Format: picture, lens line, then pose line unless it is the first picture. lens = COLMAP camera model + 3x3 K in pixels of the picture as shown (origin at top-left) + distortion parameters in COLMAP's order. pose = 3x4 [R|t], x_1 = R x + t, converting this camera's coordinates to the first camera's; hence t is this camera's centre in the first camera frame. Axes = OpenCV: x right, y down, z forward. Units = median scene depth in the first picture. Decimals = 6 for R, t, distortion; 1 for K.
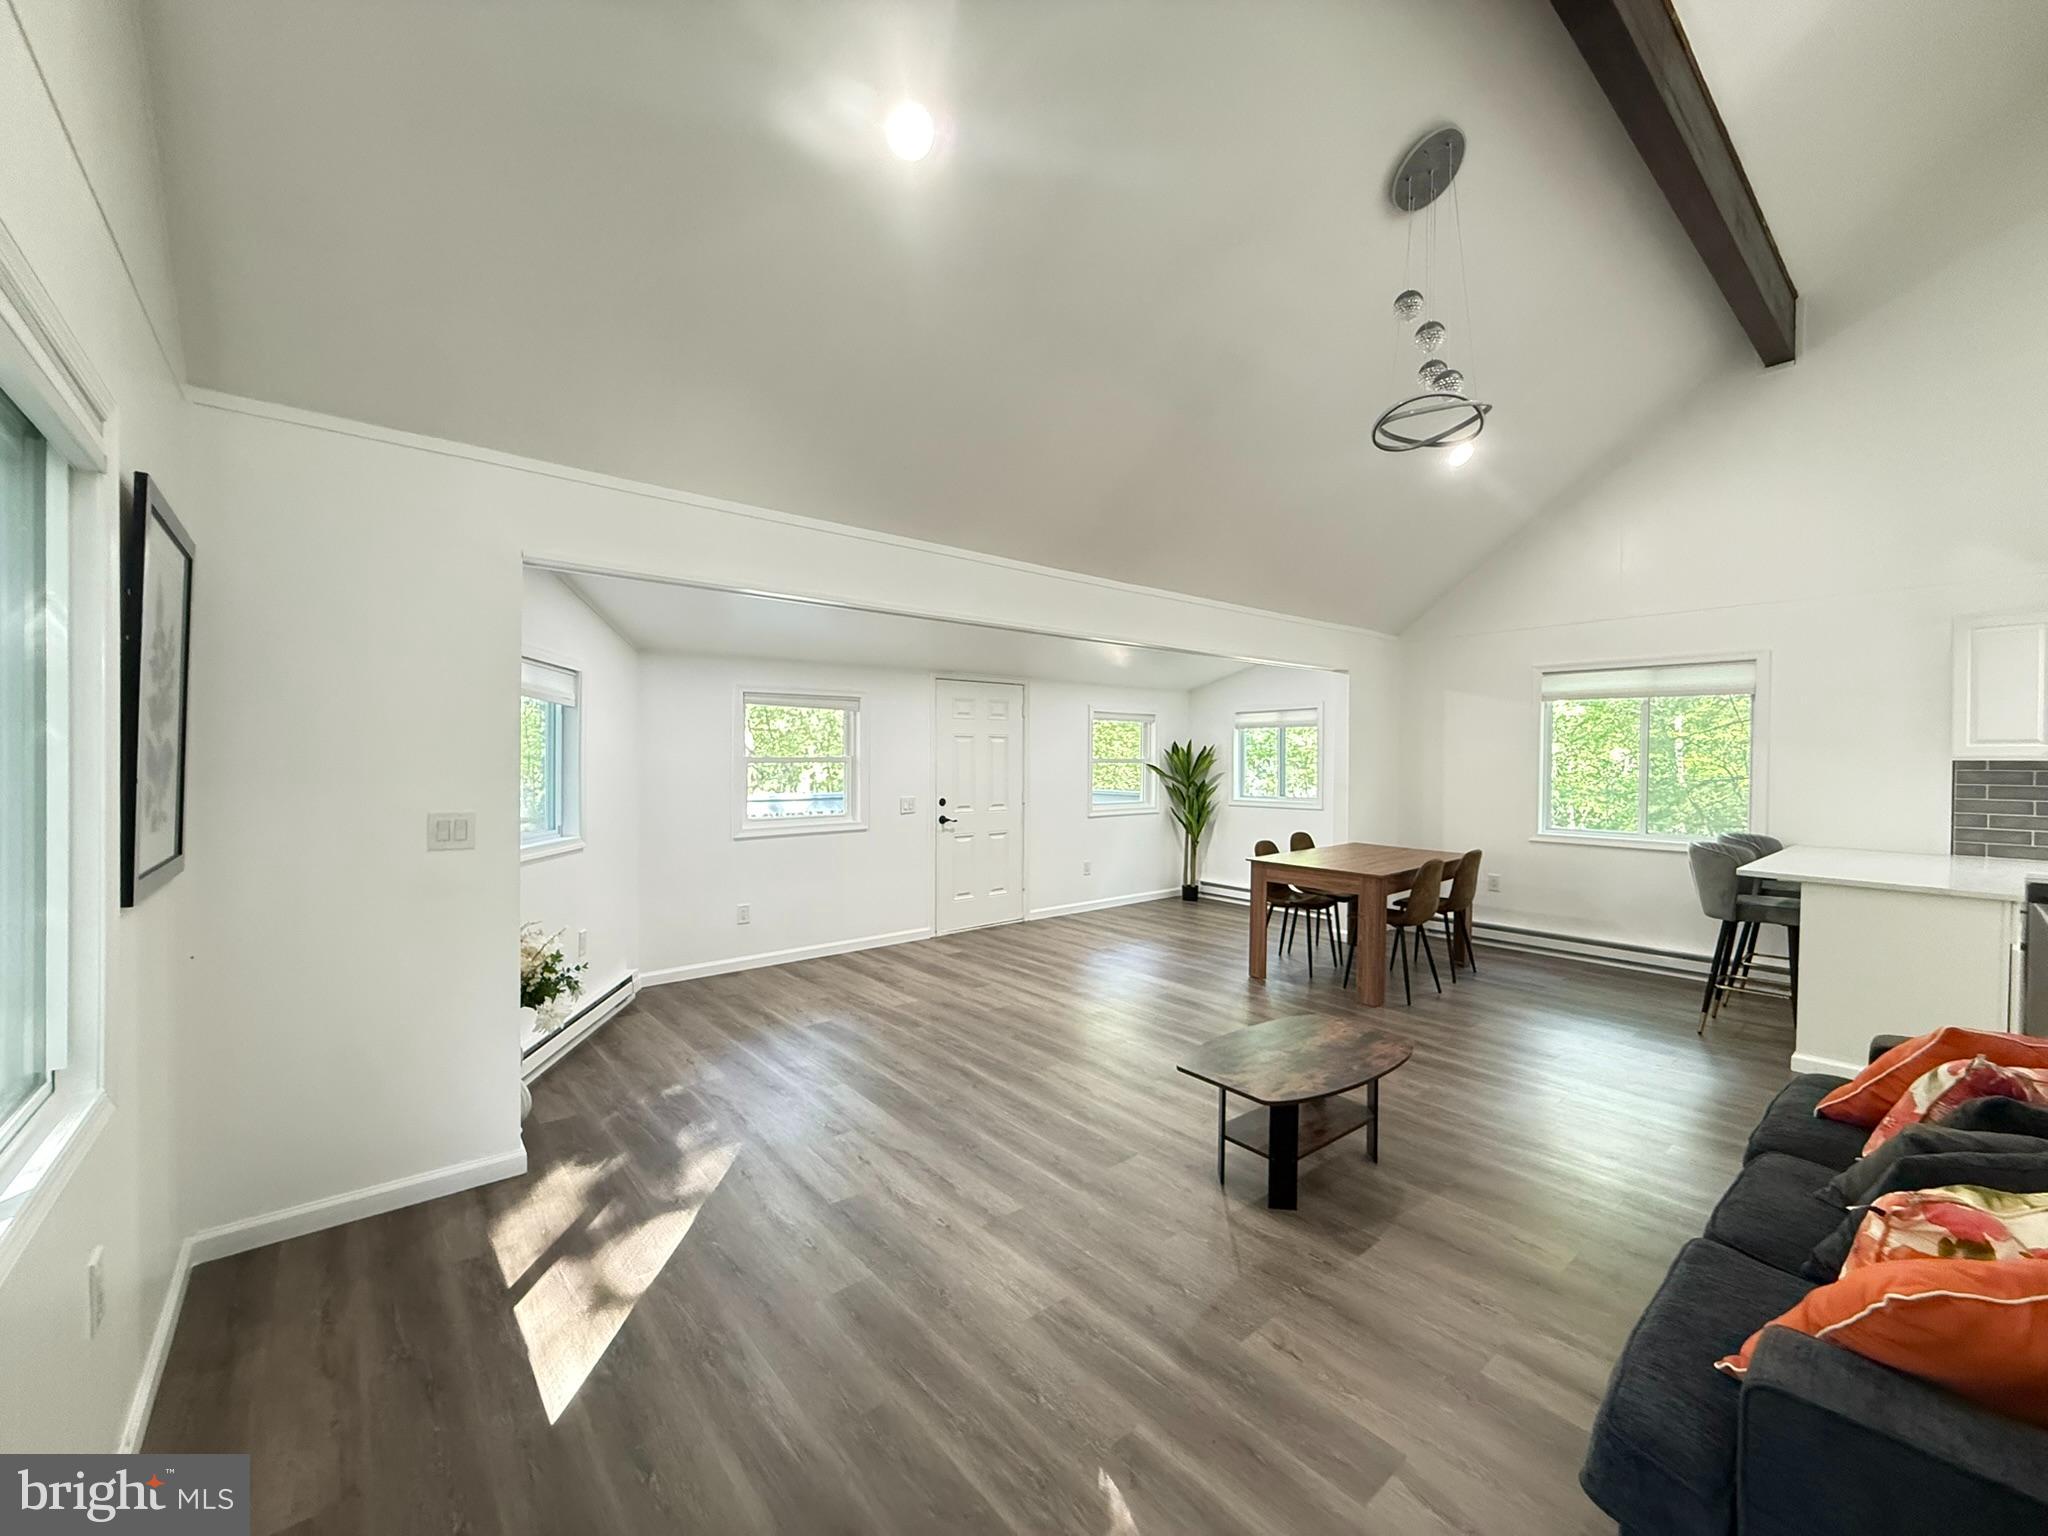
lens RADIAL K [[816.7, 0, 1014.9], [0, 816.7, 764.3], [0, 0, 1]] dist [-0.001570, 0.000745]
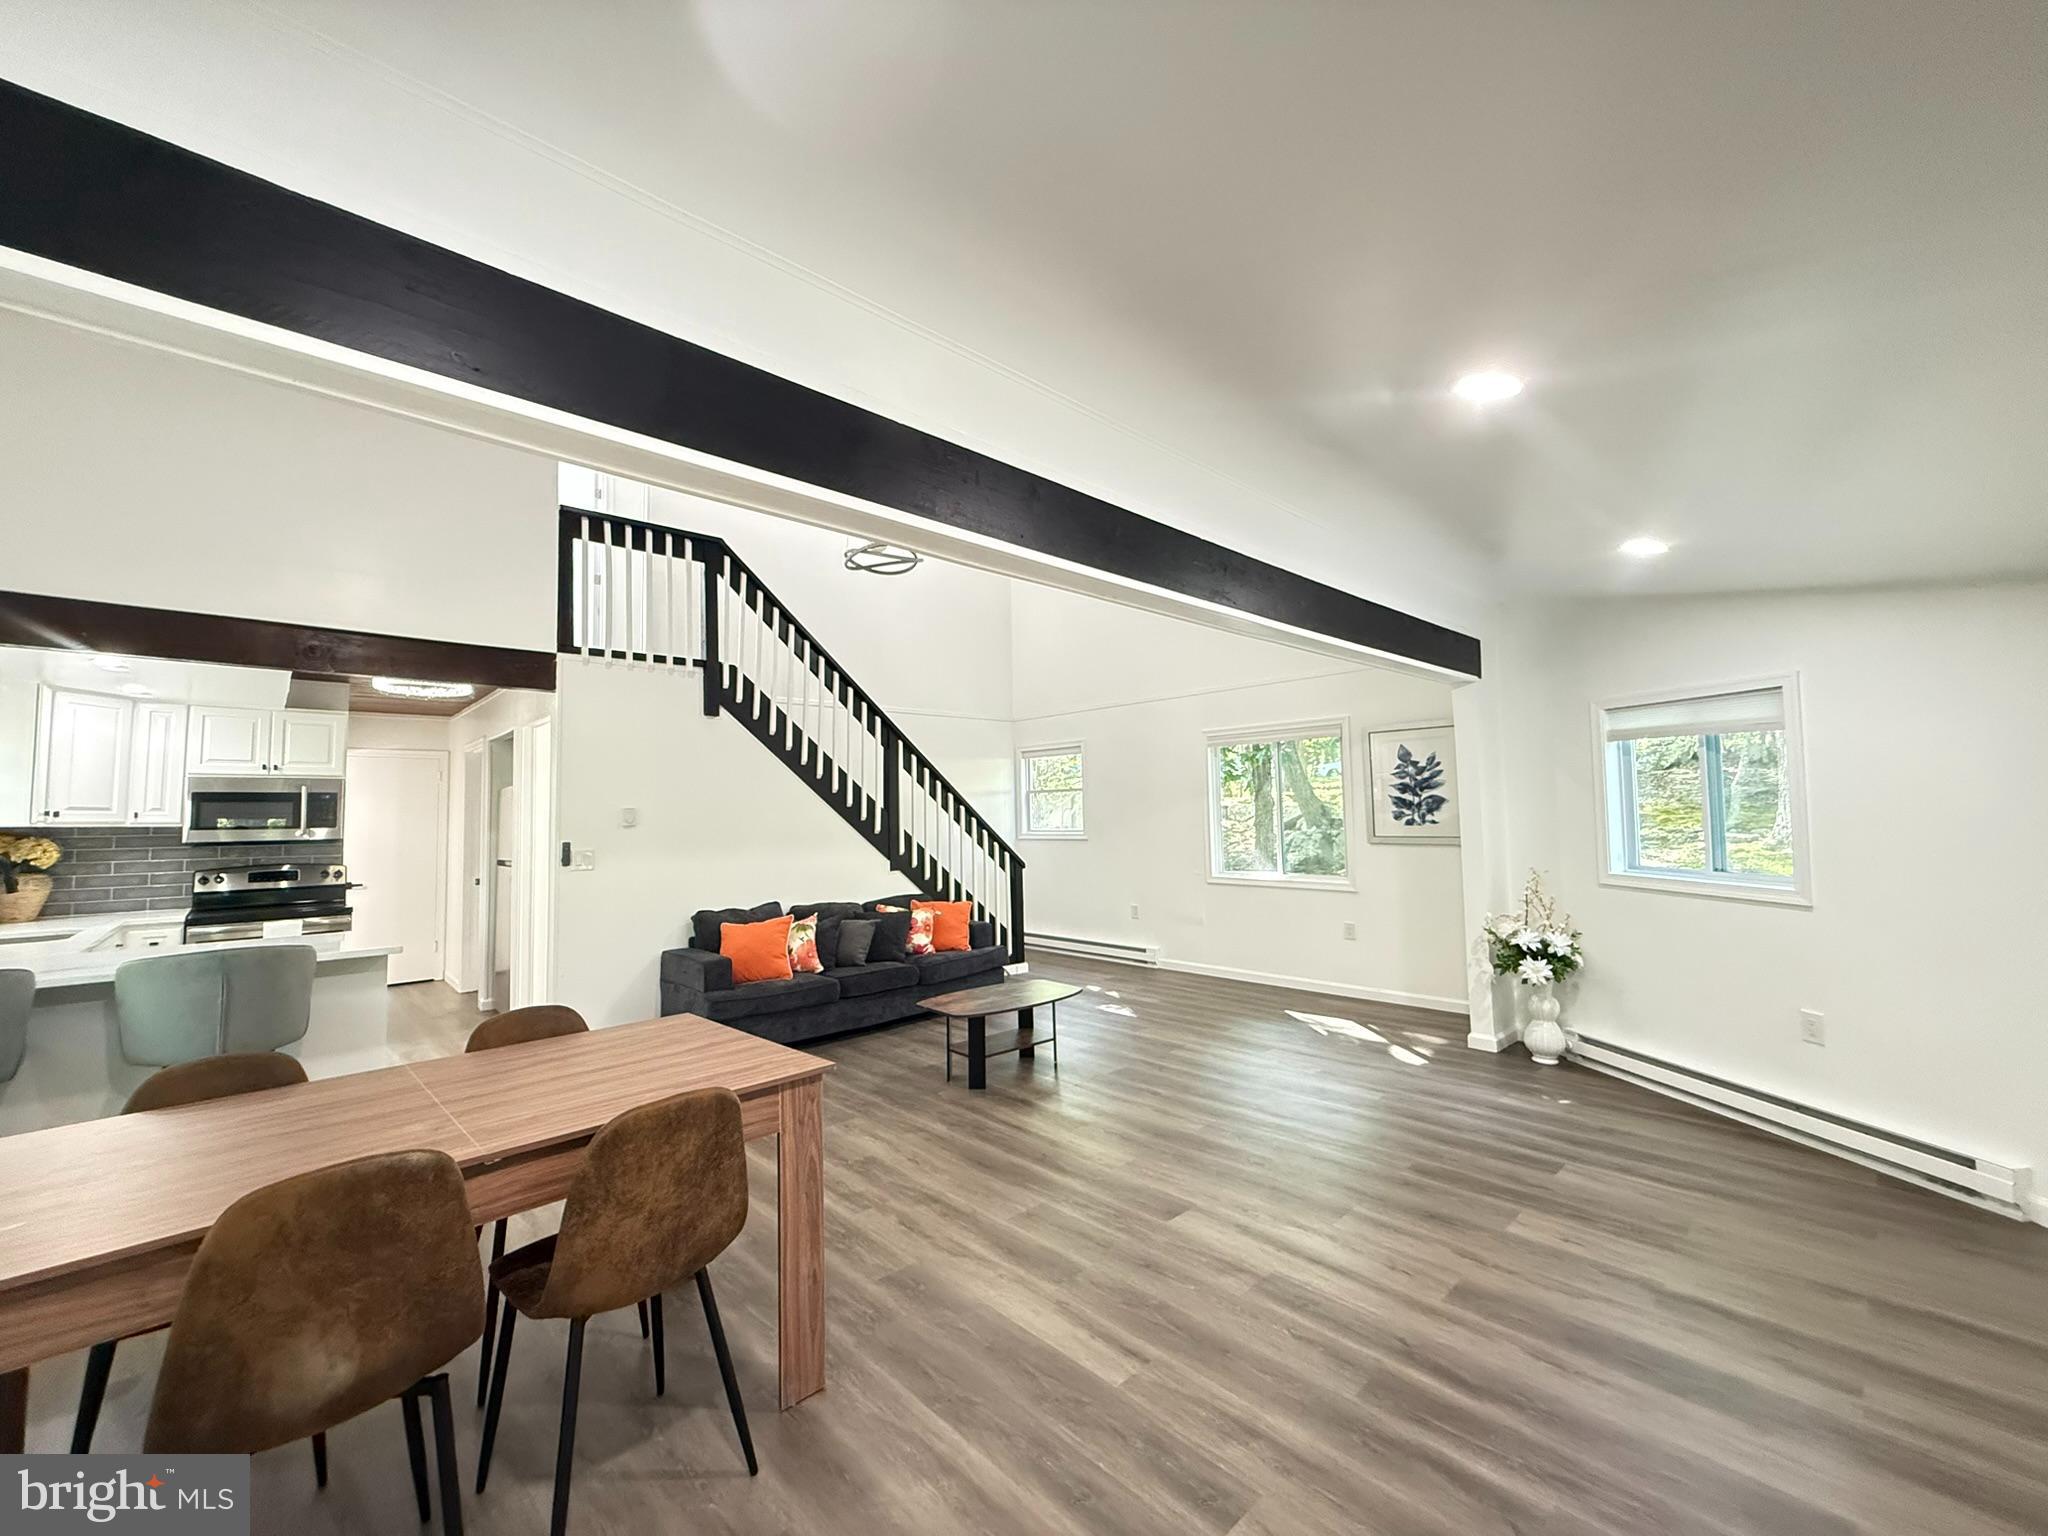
lens RADIAL K [[816.7, 0, 1018.3], [0, 816.7, 763.5], [0, 0, 1]] dist [-0.001570, 0.000745]
pose [[-0.998353, 0.011684, -0.056174, 0.225177], [0.014666, 0.998489, -0.052968, -0.004330], [0.055470, -0.053704, -0.997015, 1.443229]]
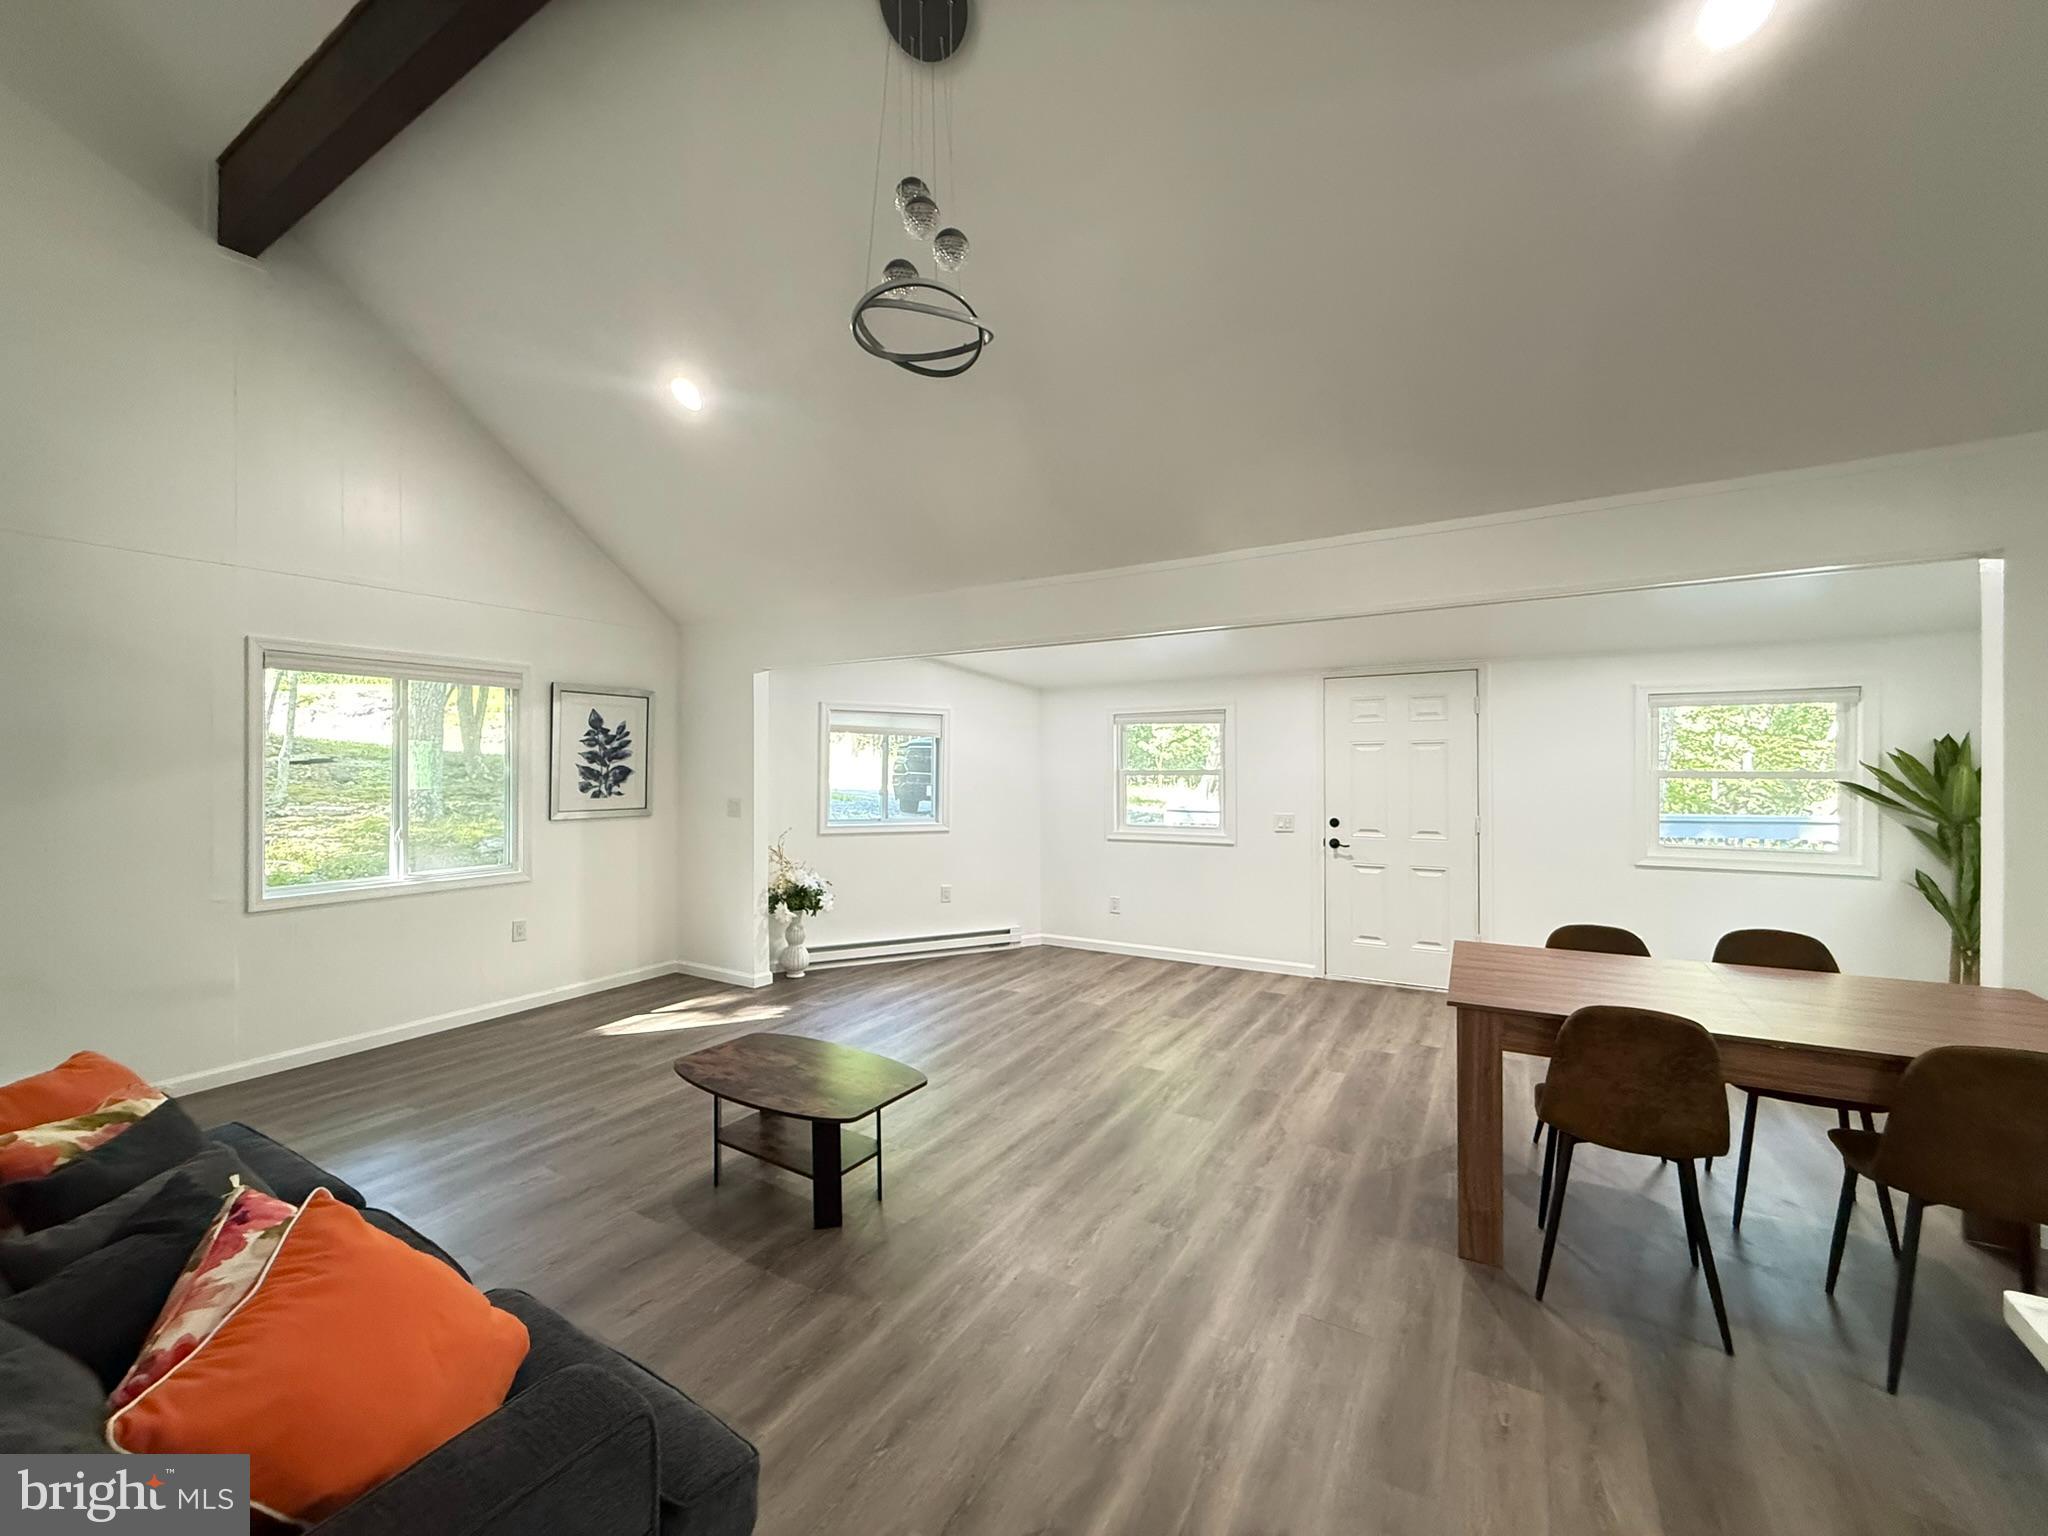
lens RADIAL K [[816.7, 0, 1016.1], [0, 816.7, 765.0], [0, 0, 1]] dist [-0.001570, 0.000745]
pose [[0.325089, -0.005701, -0.945666, 0.770578], [-0.004714, 0.999960, -0.007649, -0.007025], [0.945672, 0.006944, 0.325049, 0.518574]]
